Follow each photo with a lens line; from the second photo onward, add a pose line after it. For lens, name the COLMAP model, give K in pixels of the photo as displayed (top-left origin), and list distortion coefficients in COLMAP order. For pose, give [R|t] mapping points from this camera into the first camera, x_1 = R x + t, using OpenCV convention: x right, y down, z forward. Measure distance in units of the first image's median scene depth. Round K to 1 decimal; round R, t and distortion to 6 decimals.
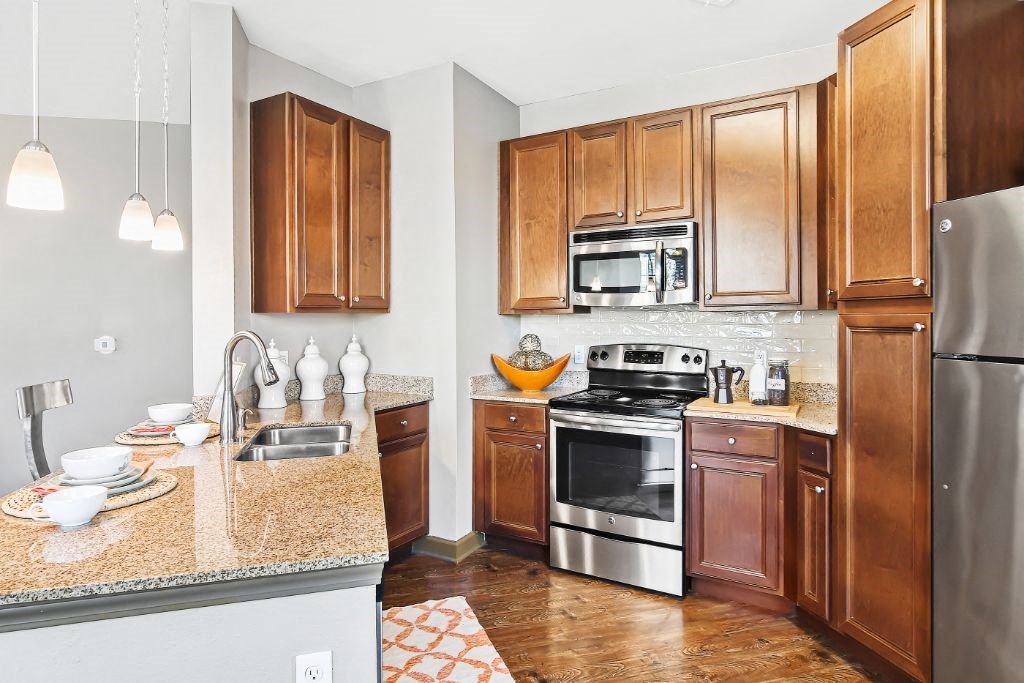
lens RADIAL K [[600.2, 0, 487.5], [0, 600.2, 319.4], [0, 0, 1]] dist [0.000036, -0.000502]
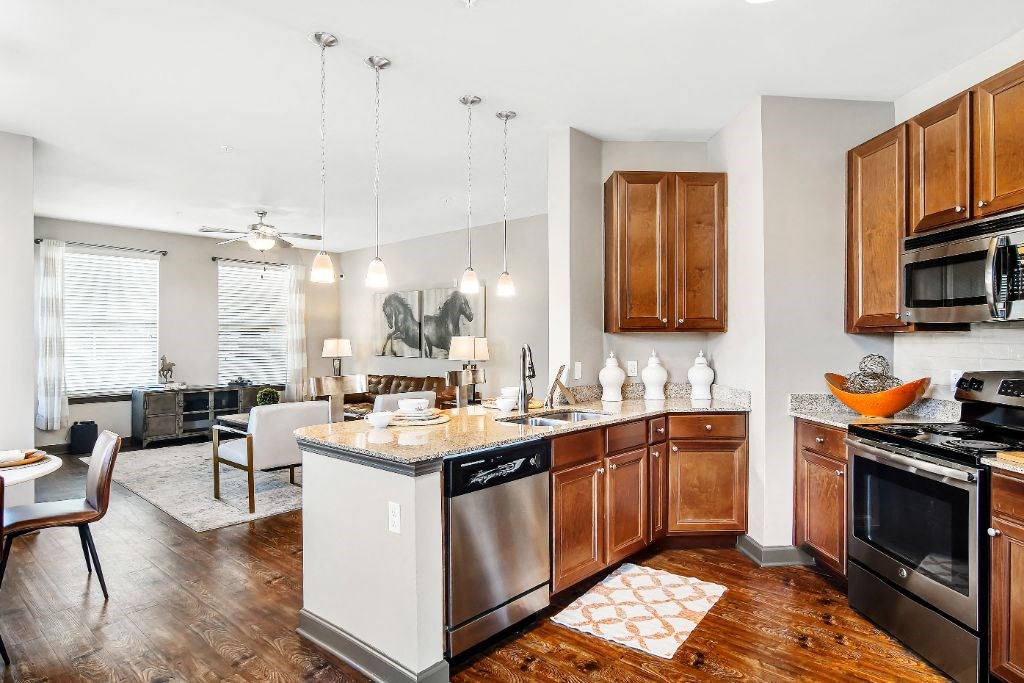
lens RADIAL K [[529.2, 0, 515.8], [0, 529.2, 339.1], [0, 0, 1]] dist [-0.003787, 0.000482]
pose [[0.579908, 0.008514, -0.814638, 0.441313], [-0.004883, 0.999964, 0.006976, -0.002126], [0.814667, -0.000068, 0.579928, 0.097557]]
